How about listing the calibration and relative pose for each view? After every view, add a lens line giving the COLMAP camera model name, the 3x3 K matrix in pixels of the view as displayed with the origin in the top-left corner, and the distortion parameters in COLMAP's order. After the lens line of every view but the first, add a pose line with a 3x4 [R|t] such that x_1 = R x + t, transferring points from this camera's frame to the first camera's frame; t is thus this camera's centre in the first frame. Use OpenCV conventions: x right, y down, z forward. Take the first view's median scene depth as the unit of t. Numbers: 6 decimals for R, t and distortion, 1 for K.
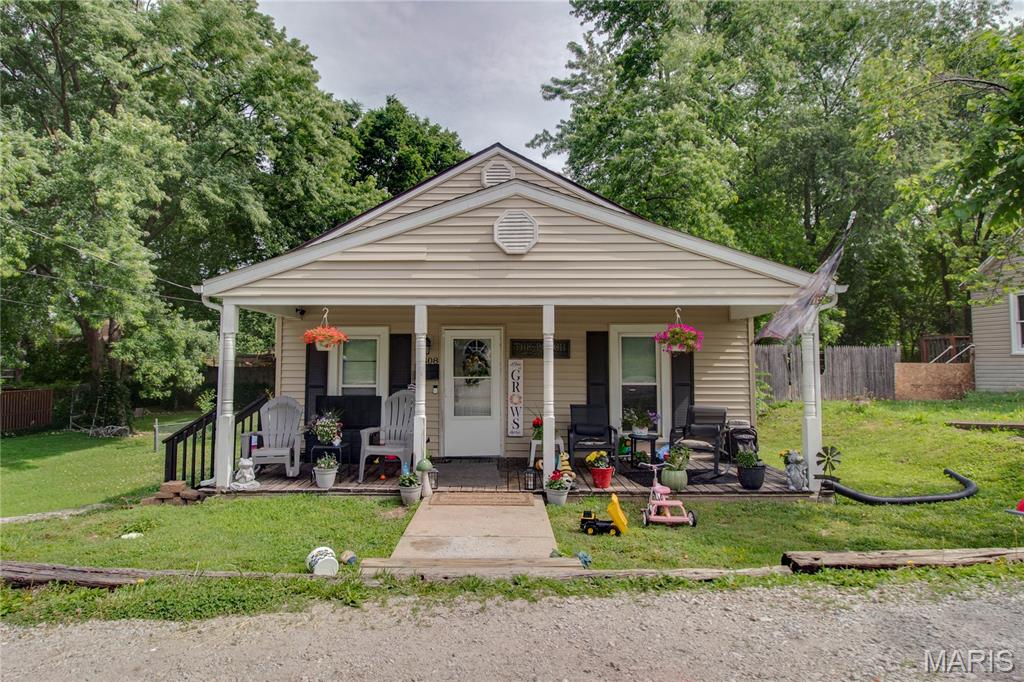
lens RADIAL K [[553.7, 0, 501.7], [0, 553.7, 324.0], [0, 0, 1]] dist [-0.003369, -0.000785]
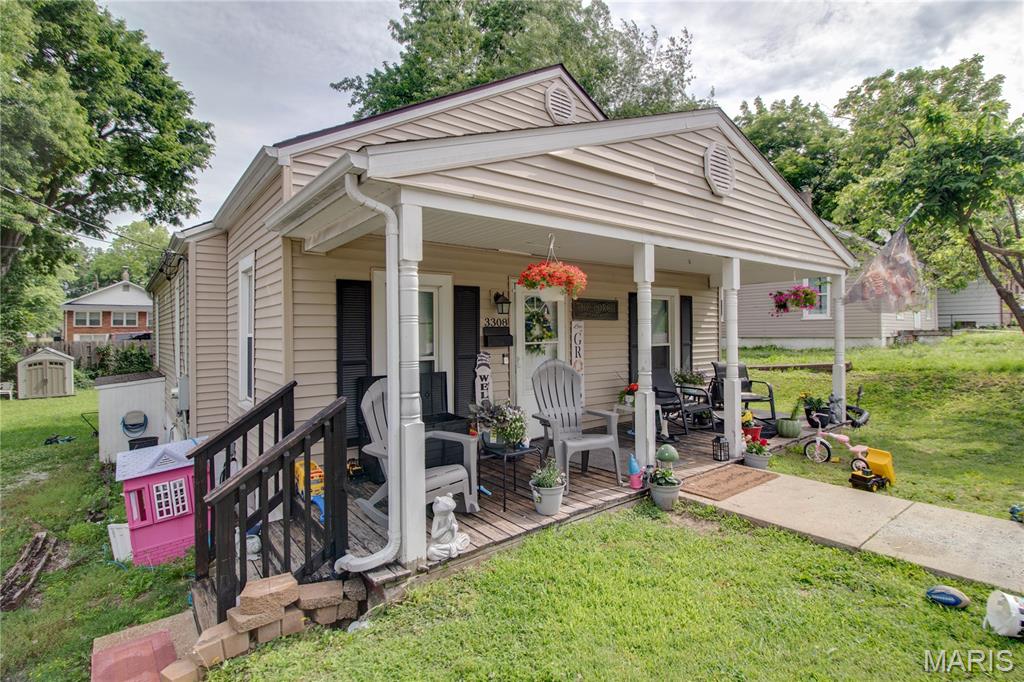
lens RADIAL K [[494.1, 0, 521.7], [0, 494.1, 326.0], [0, 0, 1]] dist [0.004061, -0.015087]
pose [[0.781119, -0.003549, 0.624372, -0.539182], [-0.029576, 0.998651, 0.042676, 0.041345], [-0.623681, -0.051801, 0.779961, 0.446305]]
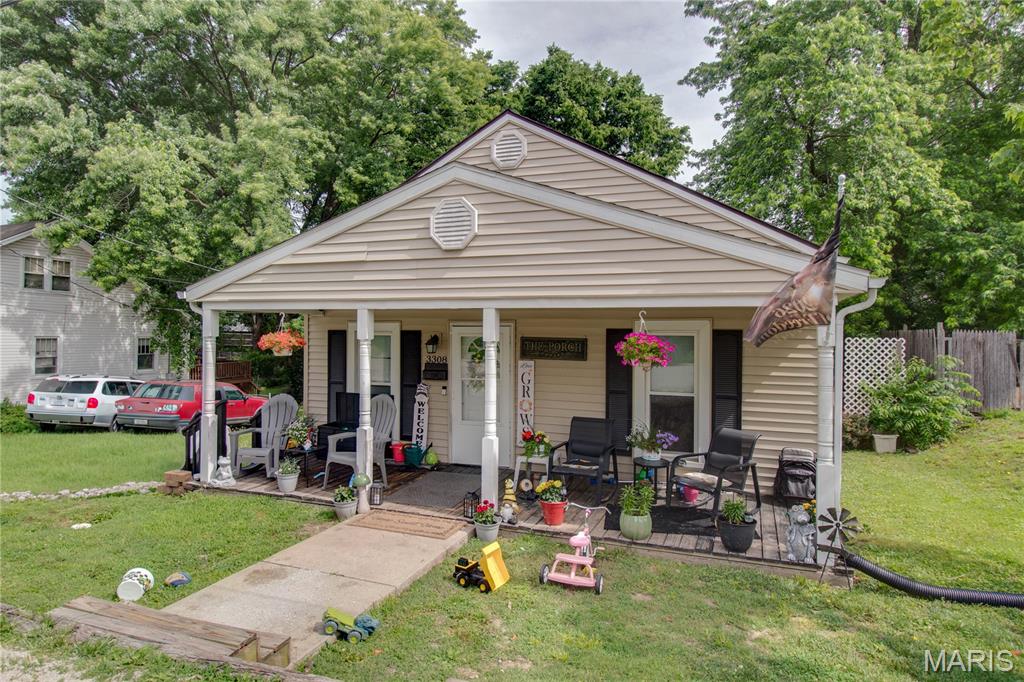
lens RADIAL K [[599.3, 0, 519.8], [0, 599.3, 328.0], [0, 0, 1]] dist [0.001833, -0.002009]
pose [[0.937560, 0.004690, -0.347792, 0.348353], [0.018220, 0.997874, 0.062573, -0.046770], [0.347346, -0.065003, 0.935481, 0.114246]]
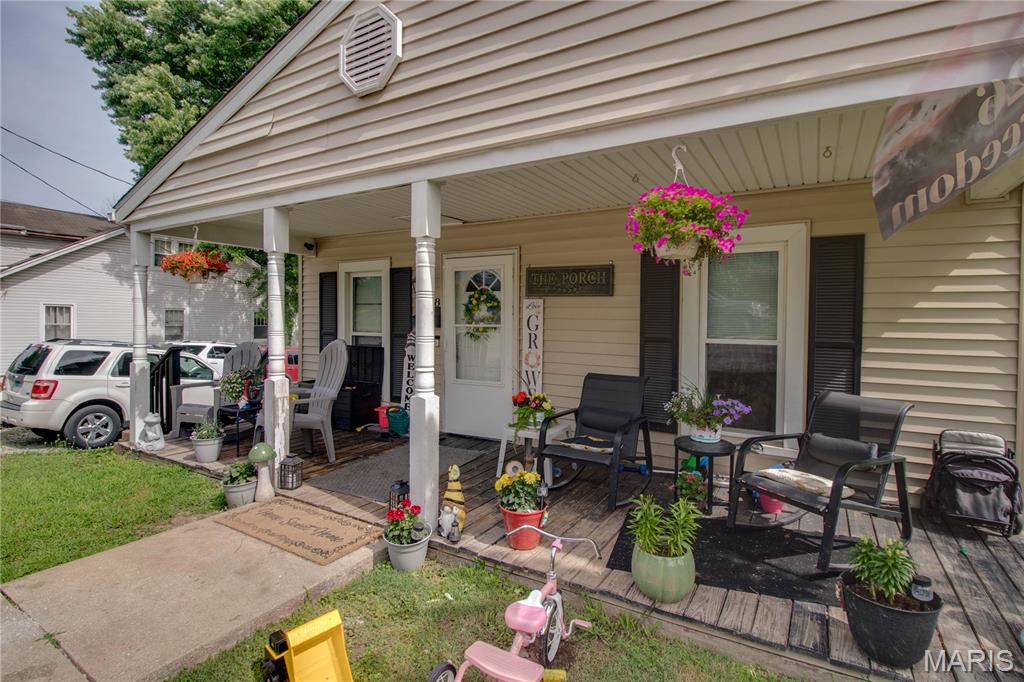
lens RADIAL K [[494.1, 0, 521.7], [0, 494.1, 326.0], [0, 0, 1]] dist [0.004061, -0.015087]
pose [[0.865007, 0.013606, -0.501576, 0.308797], [0.026977, 0.996925, 0.073566, 0.052974], [0.501035, -0.077166, 0.861980, 0.493302]]
